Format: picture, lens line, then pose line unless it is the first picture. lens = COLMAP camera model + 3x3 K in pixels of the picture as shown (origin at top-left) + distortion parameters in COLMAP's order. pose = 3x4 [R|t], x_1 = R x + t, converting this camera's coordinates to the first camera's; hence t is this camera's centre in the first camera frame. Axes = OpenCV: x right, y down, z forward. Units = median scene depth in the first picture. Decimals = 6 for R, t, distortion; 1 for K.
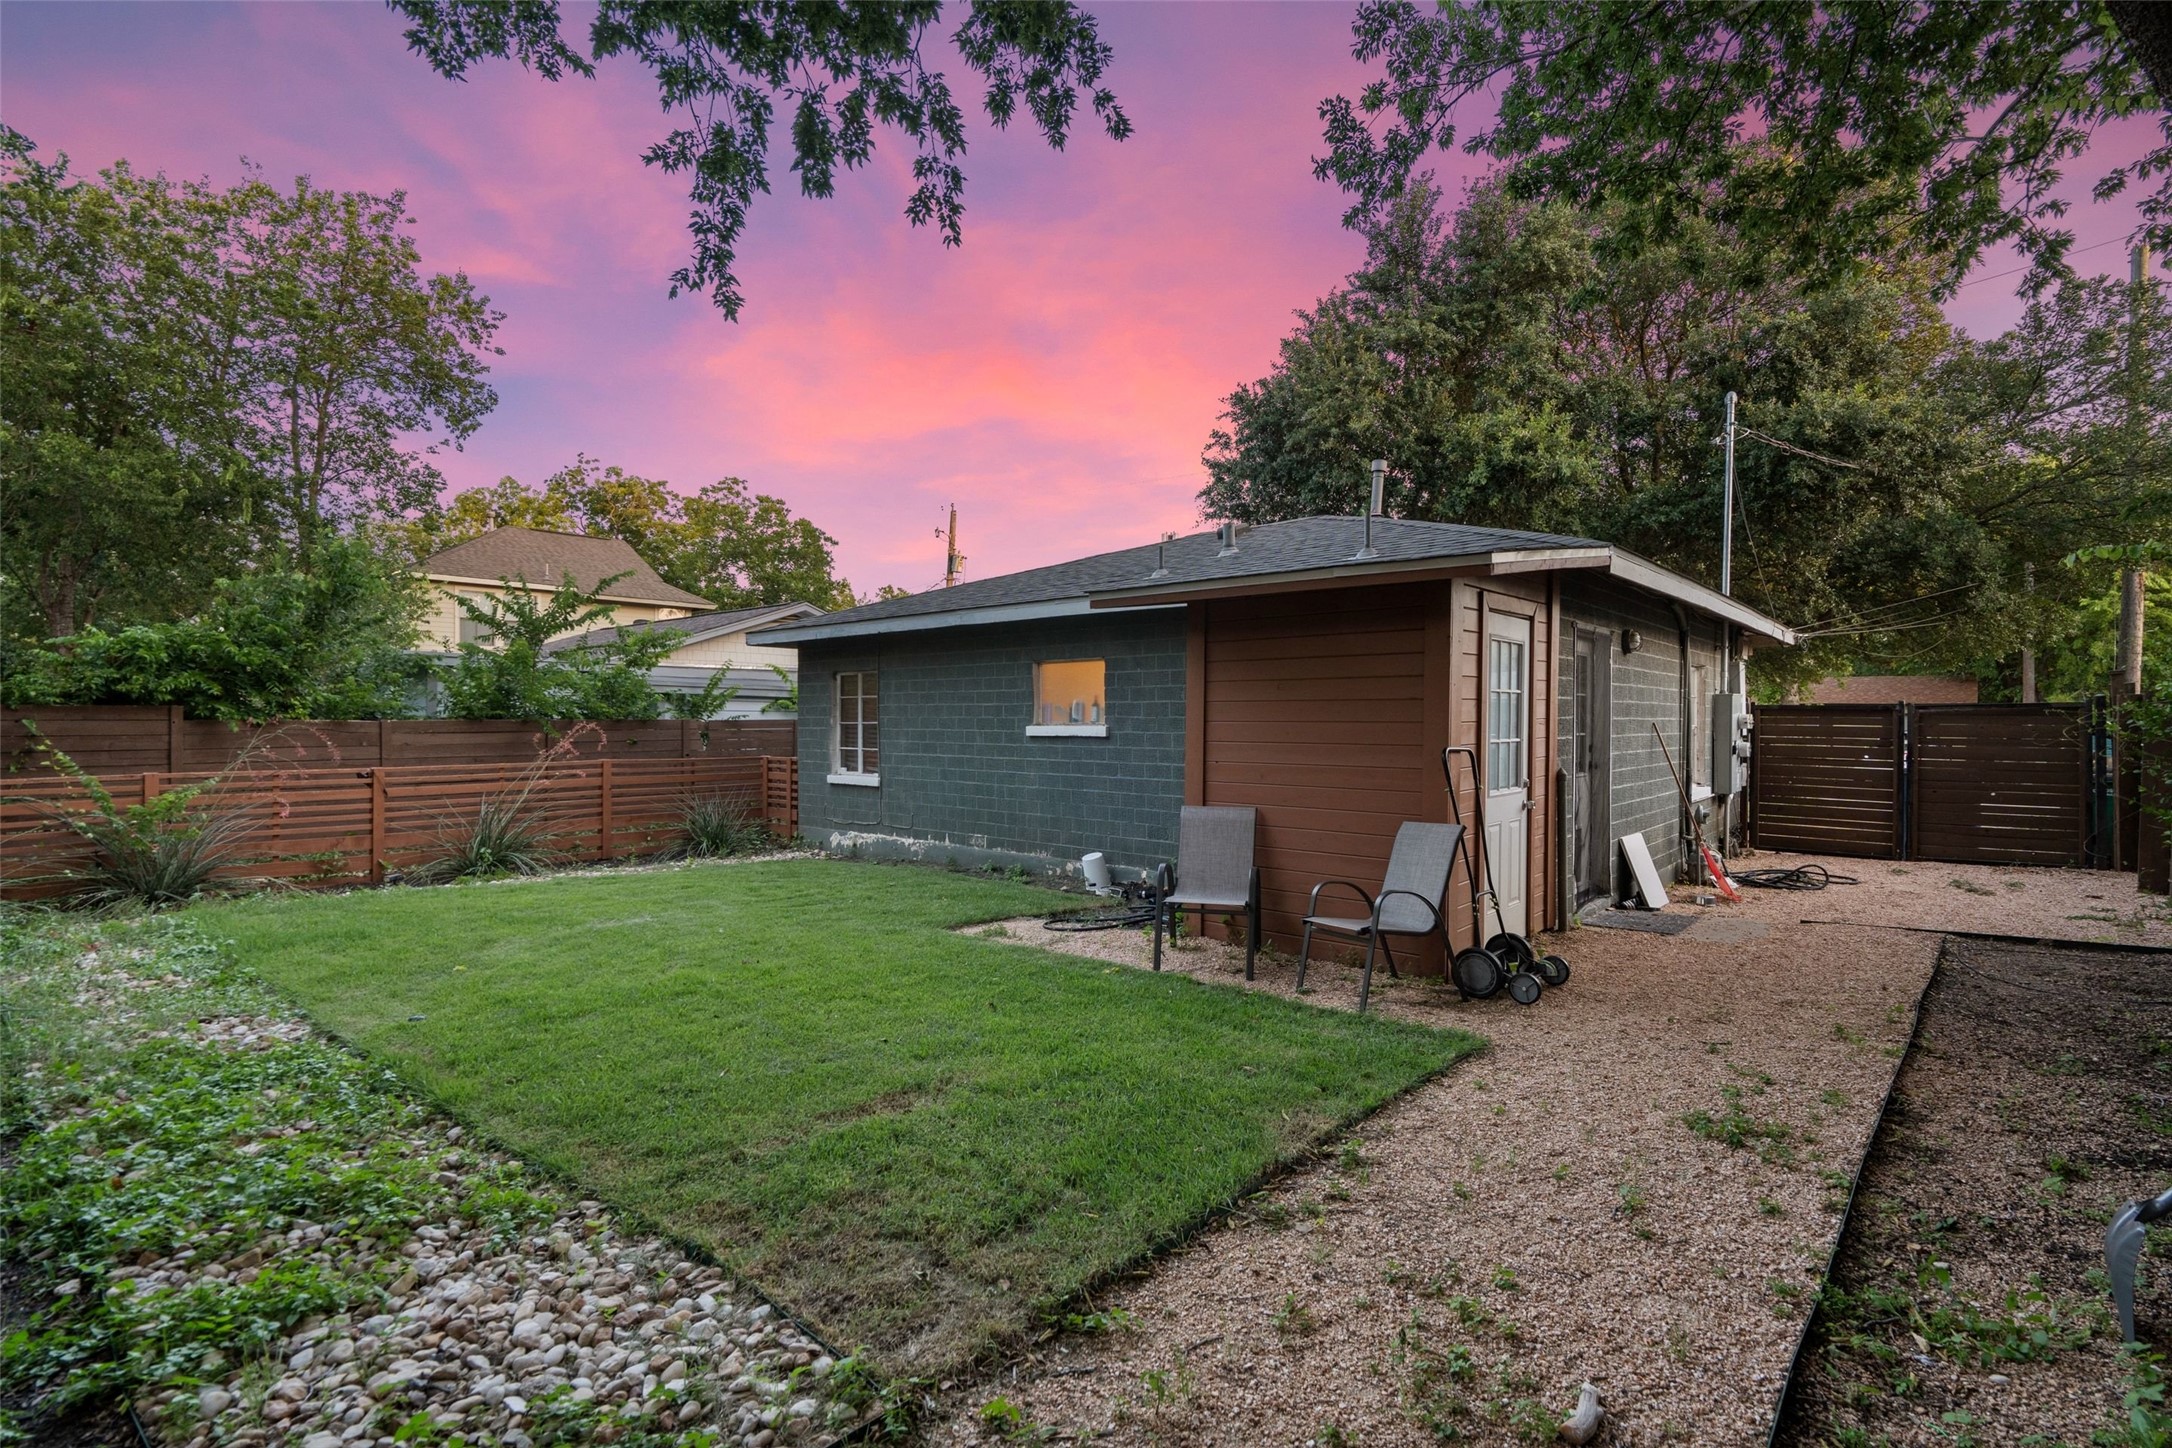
lens RADIAL K [[977.2, 0, 1093.7], [0, 977.2, 735.2], [0, 0, 1]] dist [-0.001113, 0.000440]
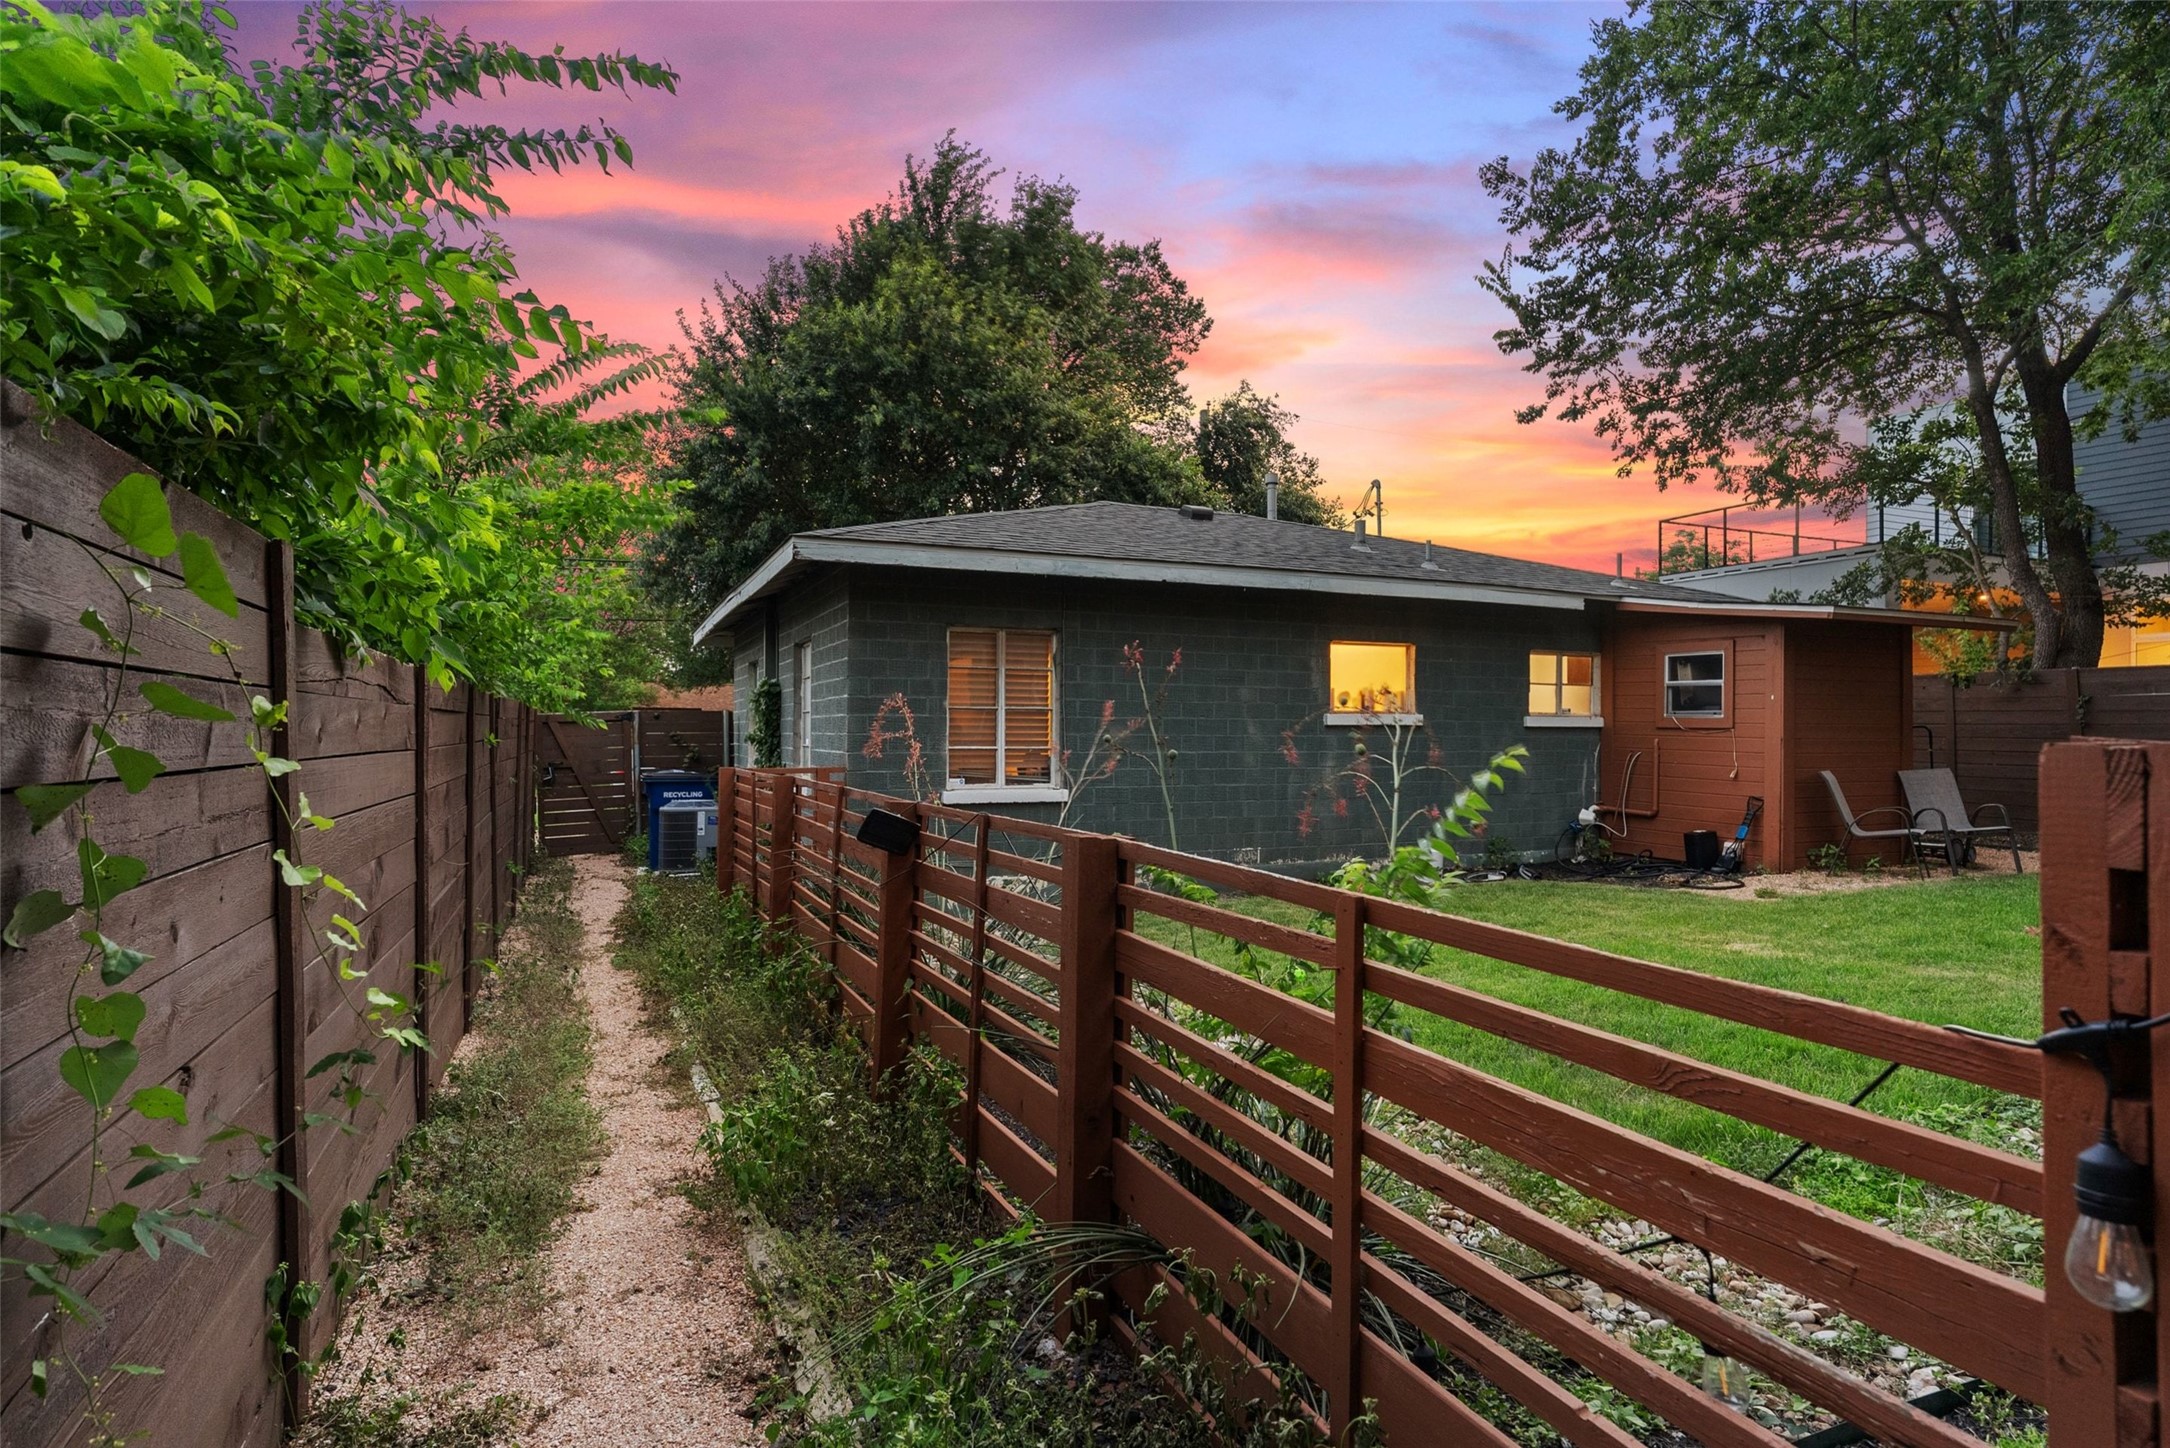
lens RADIAL K [[1157.1, 0, 1085.0], [0, 1157.1, 724.0], [0, 0, 1]] dist [-0.001899, 0.001073]
pose [[0.424886, 0.008873, 0.905203, -0.900176], [0.014475, 0.999758, -0.016593, 0.011947], [-0.905131, 0.020153, 0.424654, 0.624916]]
